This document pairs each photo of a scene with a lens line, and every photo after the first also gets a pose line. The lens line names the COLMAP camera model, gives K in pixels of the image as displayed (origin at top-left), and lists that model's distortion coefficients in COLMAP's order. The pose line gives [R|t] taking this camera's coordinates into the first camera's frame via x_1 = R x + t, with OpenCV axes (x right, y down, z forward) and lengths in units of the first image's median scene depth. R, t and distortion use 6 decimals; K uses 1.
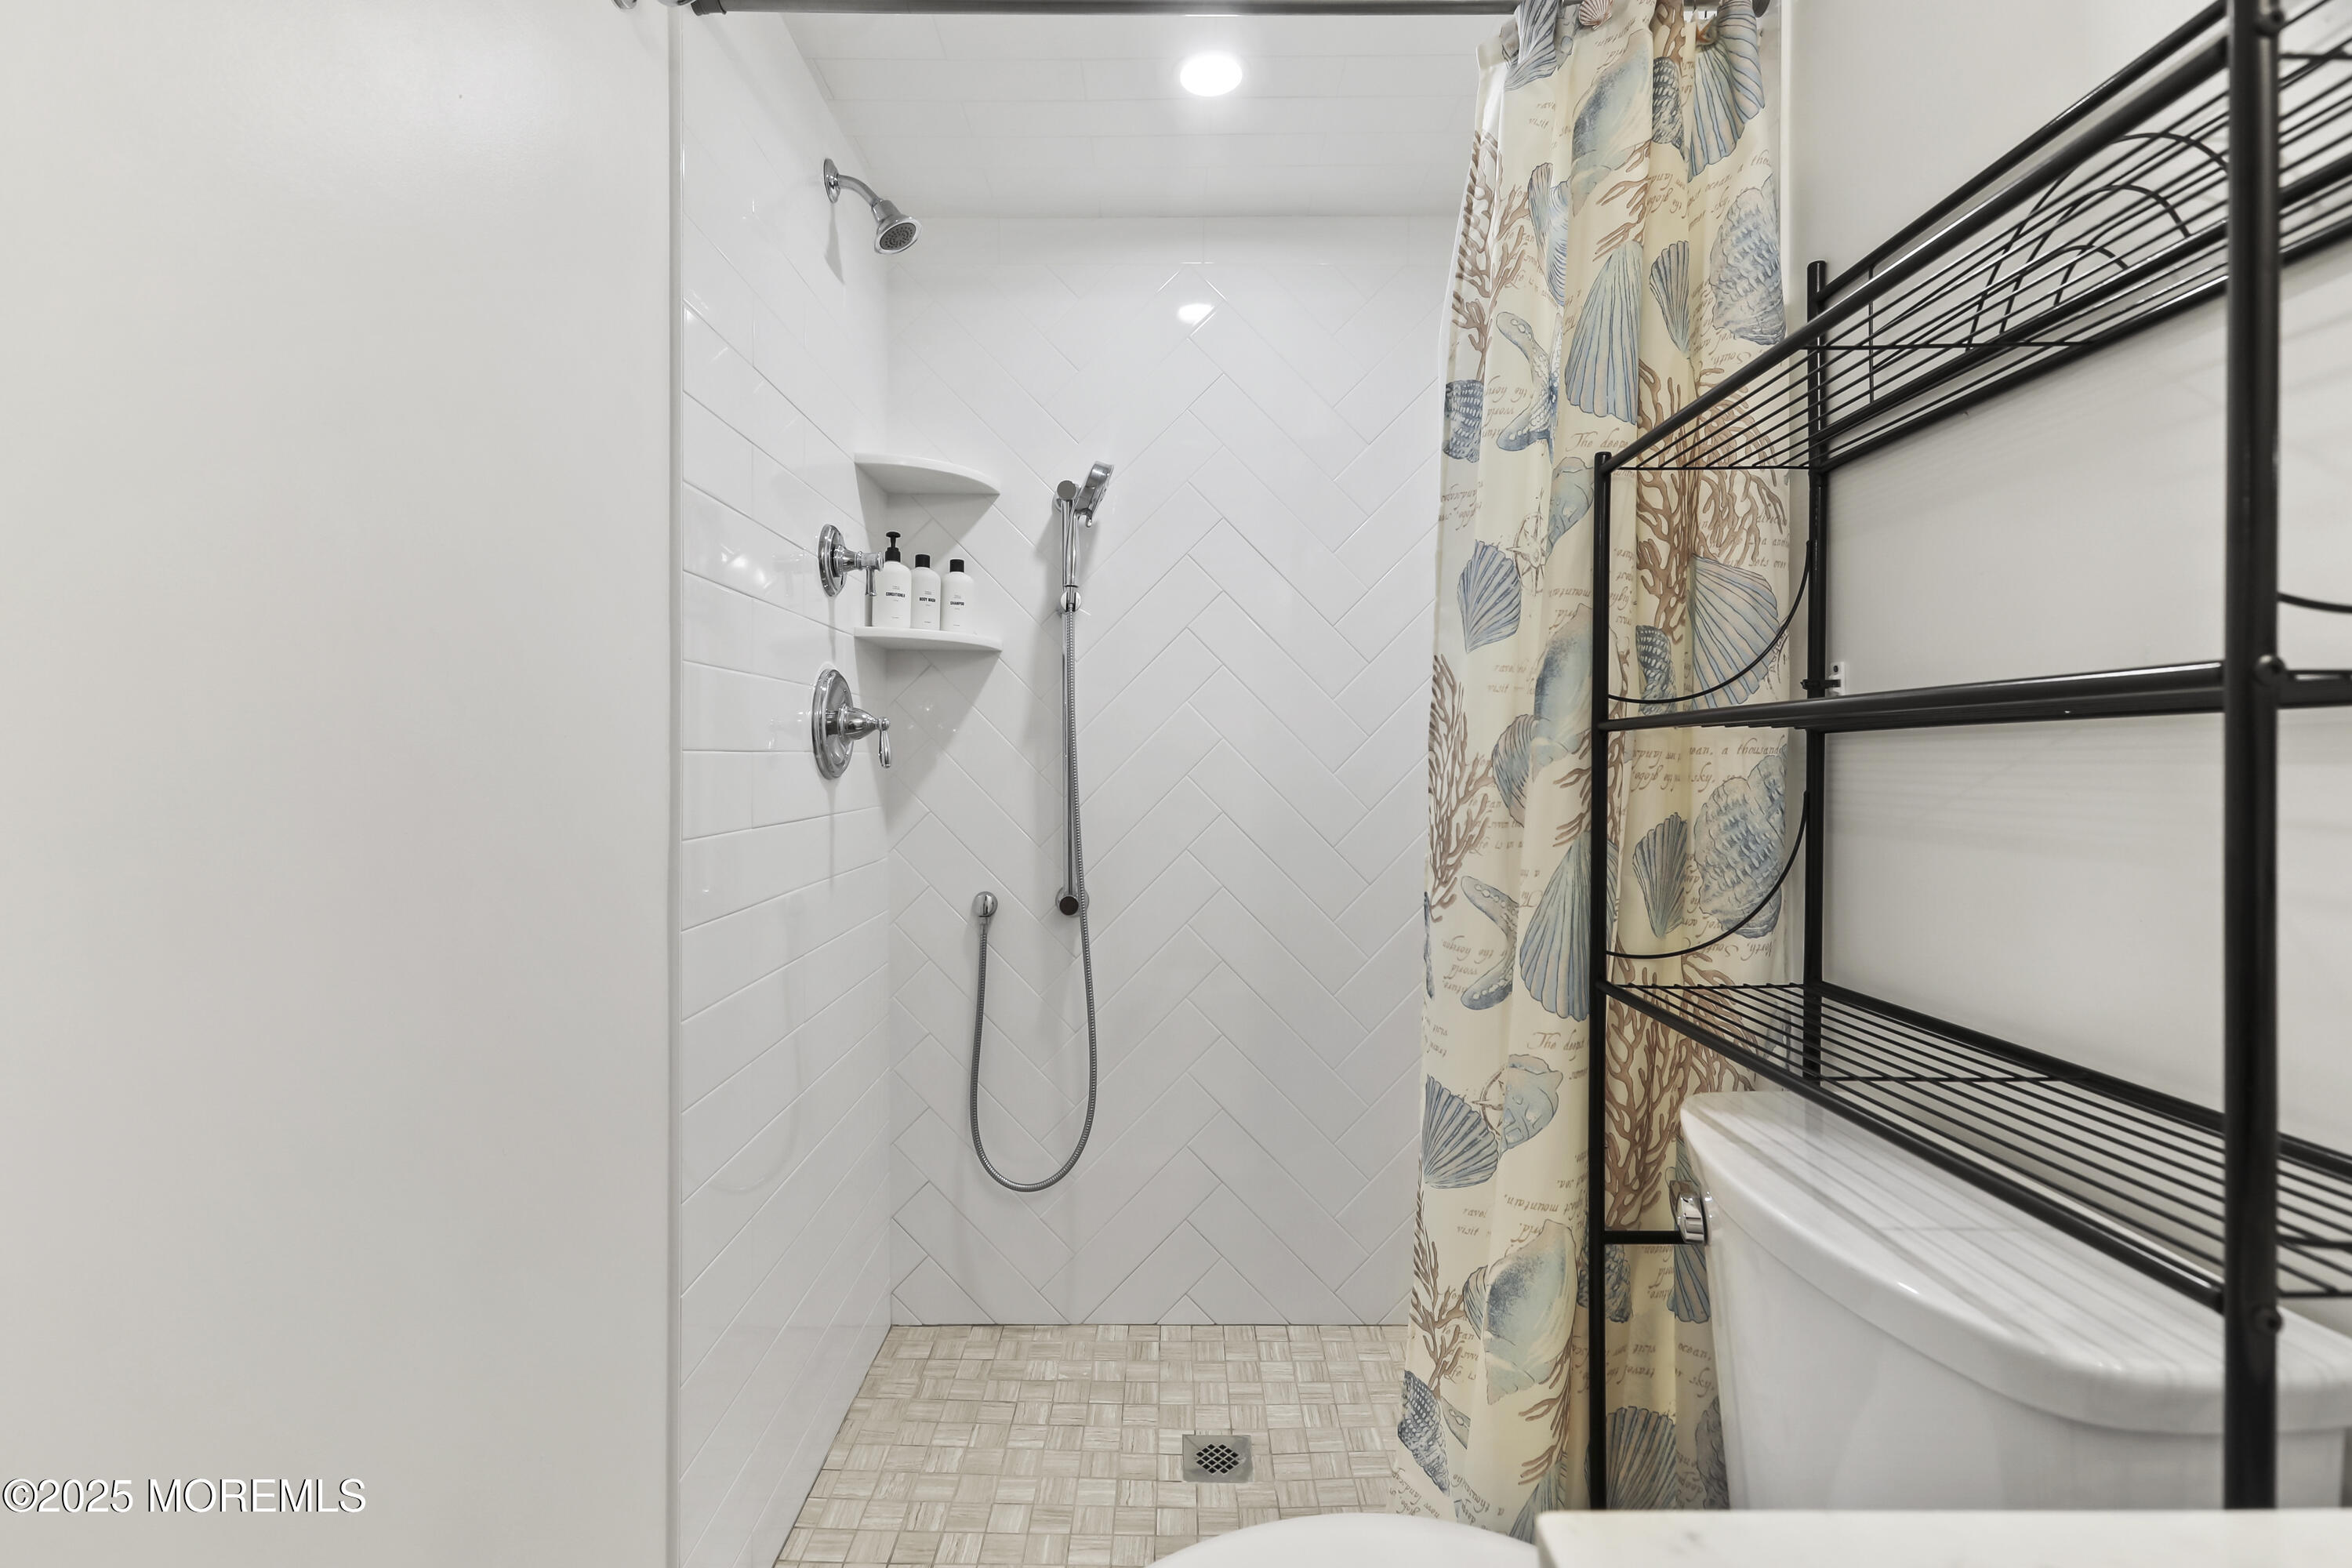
lens RADIAL K [[1067.2, 0, 1169.5], [0, 1067.2, 750.0], [0, 0, 1]] dist [0.000613, 0.007751]
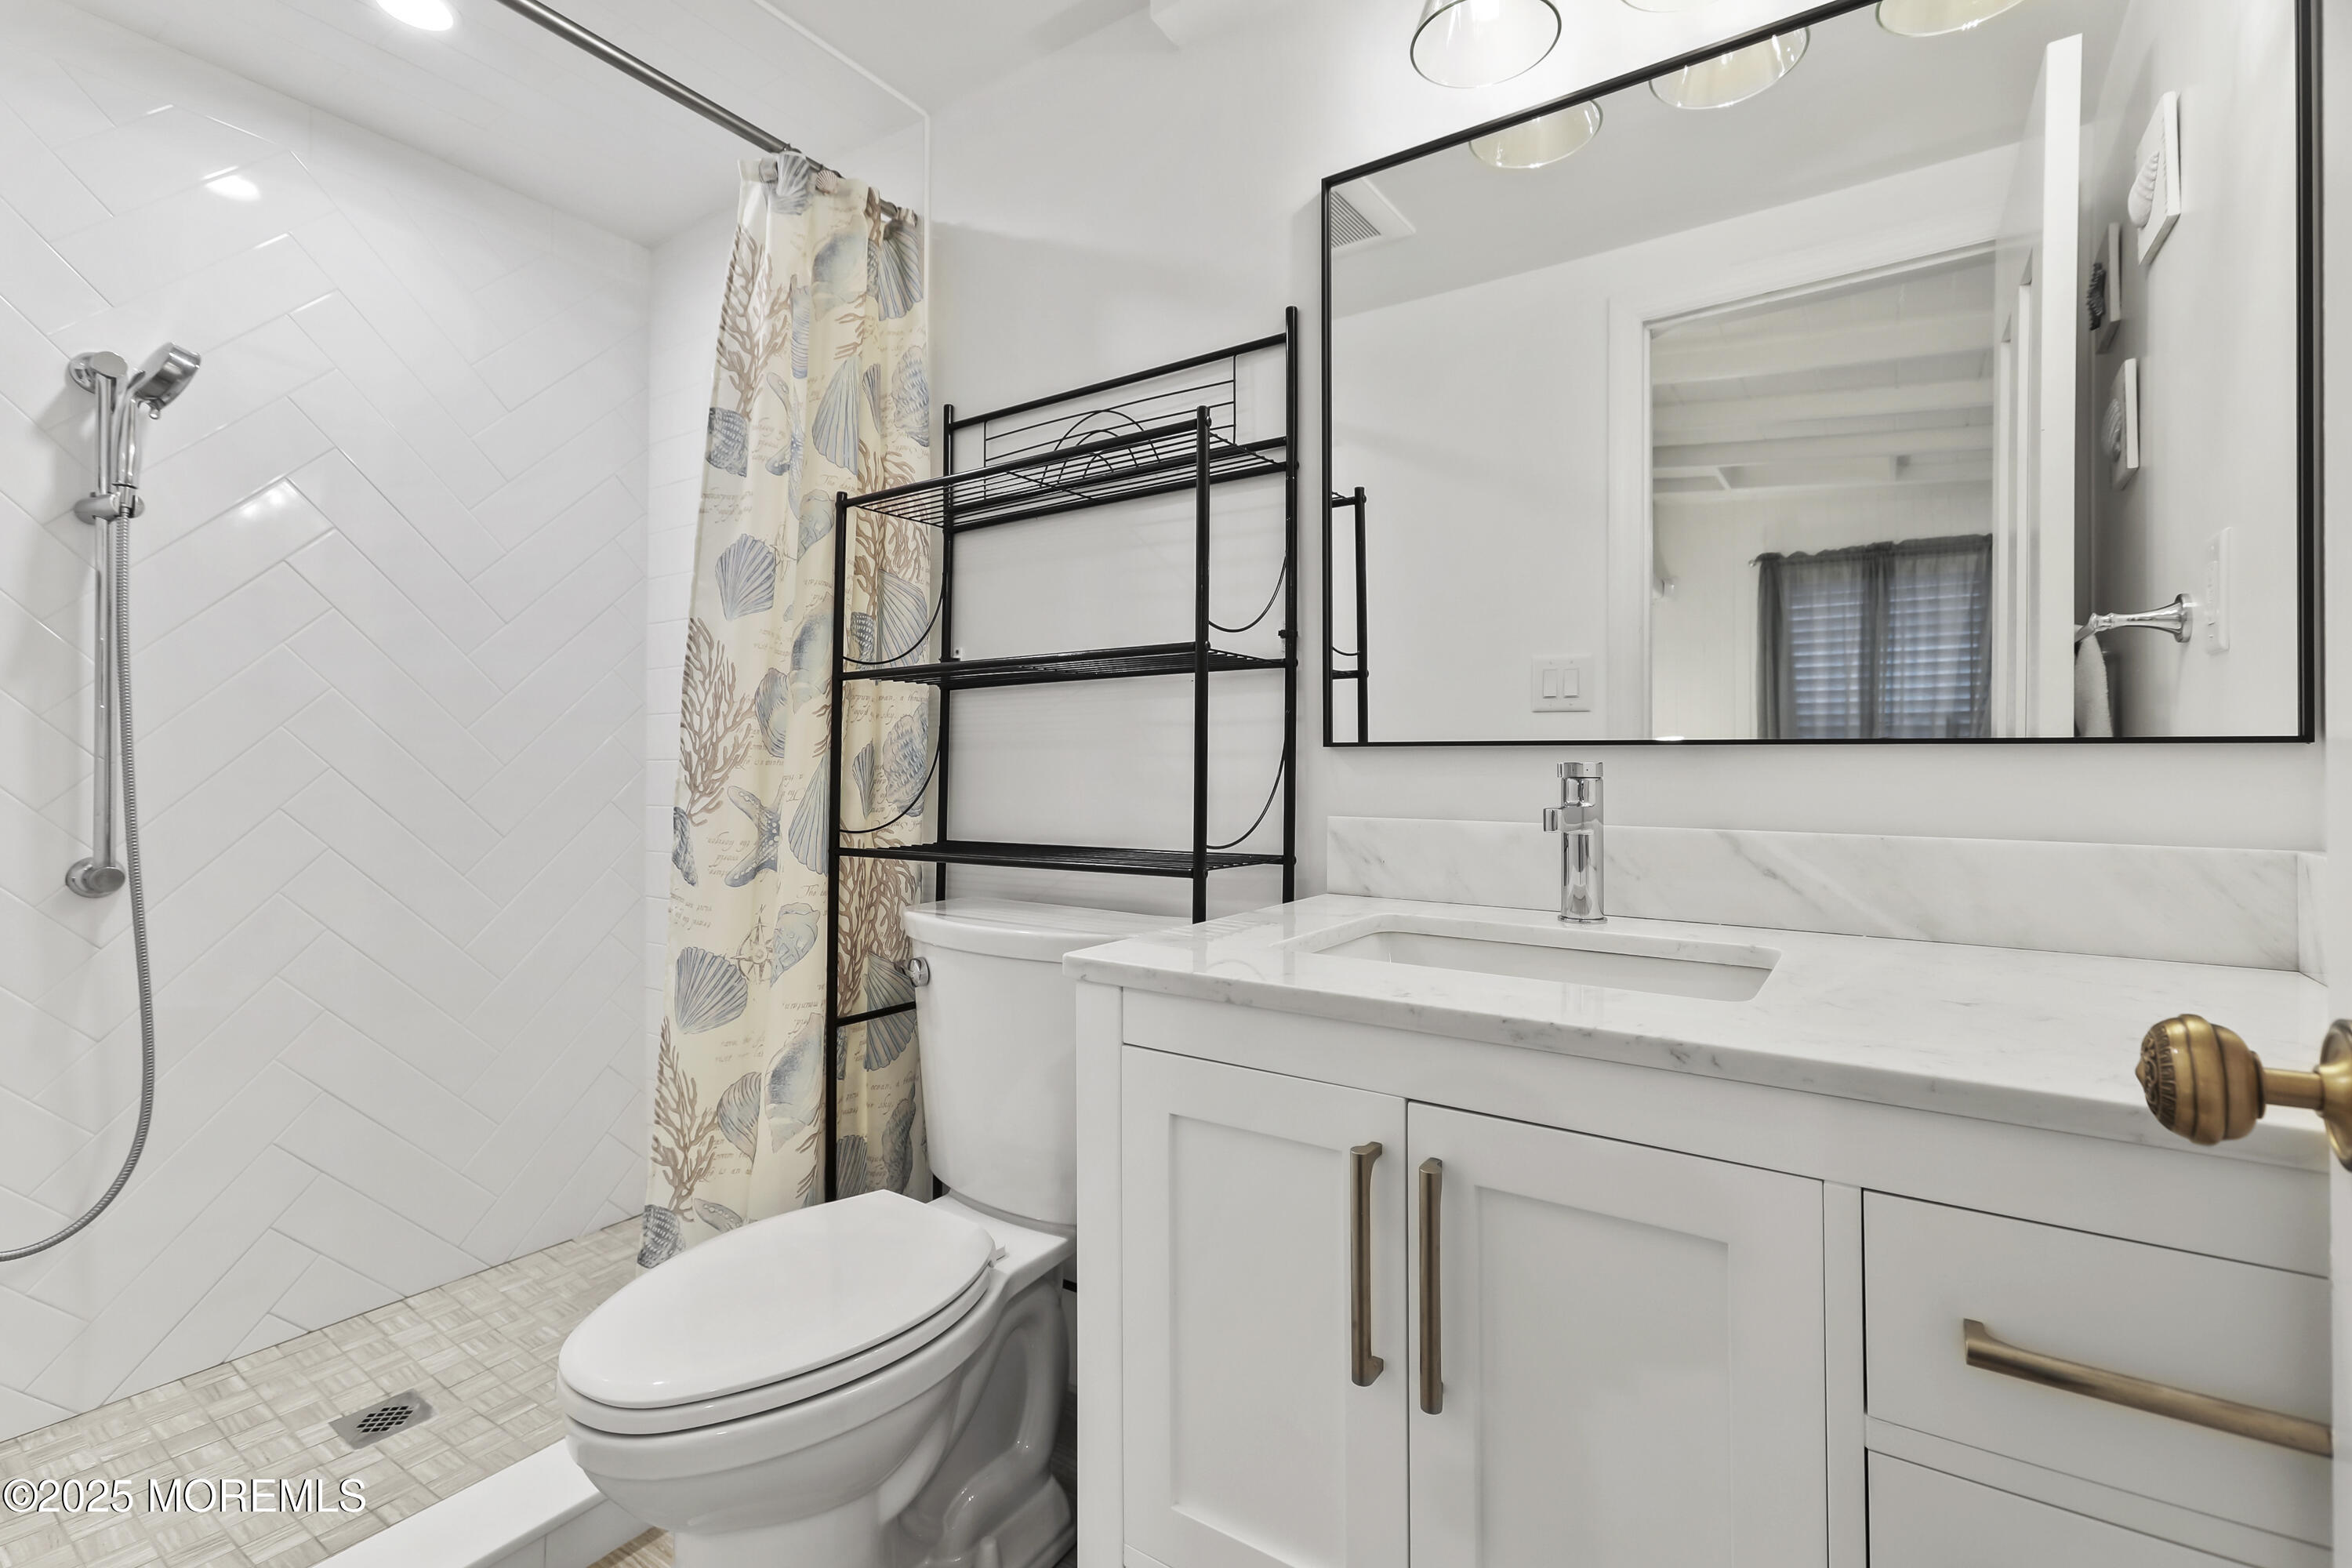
lens RADIAL K [[1067.2, 0, 1174.0], [0, 1067.2, 774.8], [0, 0, 1]] dist [0.000613, 0.007751]
pose [[0.564615, -0.006475, 0.825329, -0.534066], [-0.005728, 0.999914, 0.011763, 0.089666], [-0.825334, -0.011369, 0.564530, -0.212513]]
